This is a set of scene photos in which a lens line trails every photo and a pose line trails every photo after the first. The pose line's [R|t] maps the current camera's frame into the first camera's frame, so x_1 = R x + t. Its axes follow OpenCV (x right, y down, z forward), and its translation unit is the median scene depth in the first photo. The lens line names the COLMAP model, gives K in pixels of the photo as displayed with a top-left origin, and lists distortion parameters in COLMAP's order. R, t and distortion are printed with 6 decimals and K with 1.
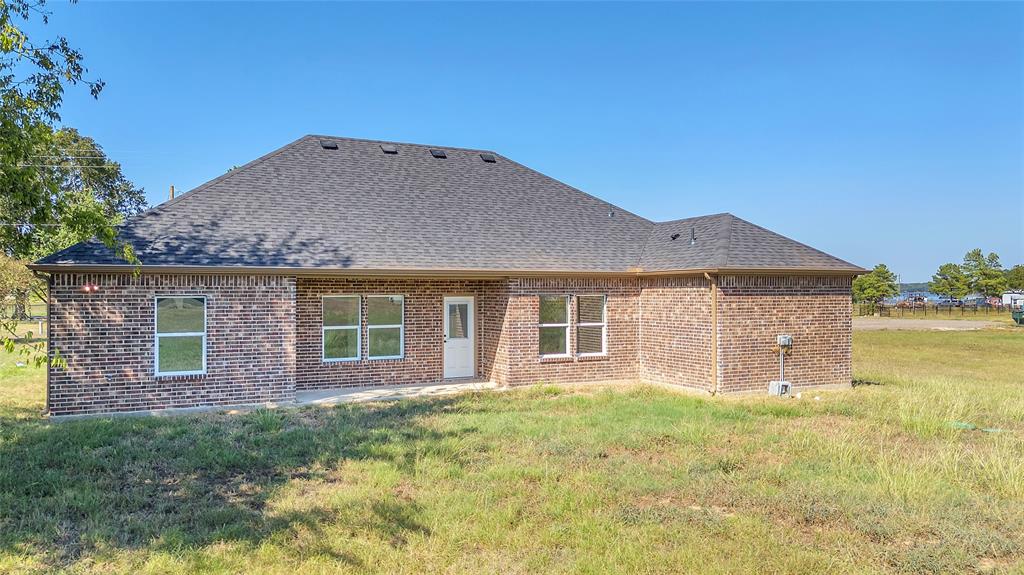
lens RADIAL K [[770.7, 0, 514.0], [0, 770.7, 293.1], [0, 0, 1]] dist [0.044797, 0.000475]
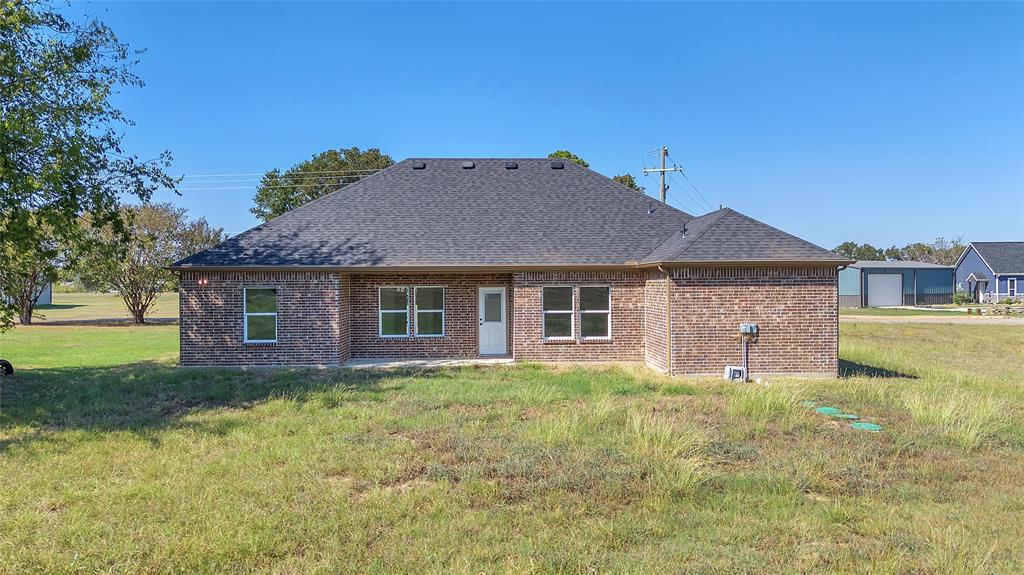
lens RADIAL K [[770.7, 0, 517.8], [0, 770.7, 288.9], [0, 0, 1]] dist [0.044797, 0.000475]
pose [[0.916058, 0.000513, -0.401046, 0.493711], [0.003294, 0.999956, 0.008804, -0.003496], [0.401032, -0.009386, 0.916016, -0.097036]]
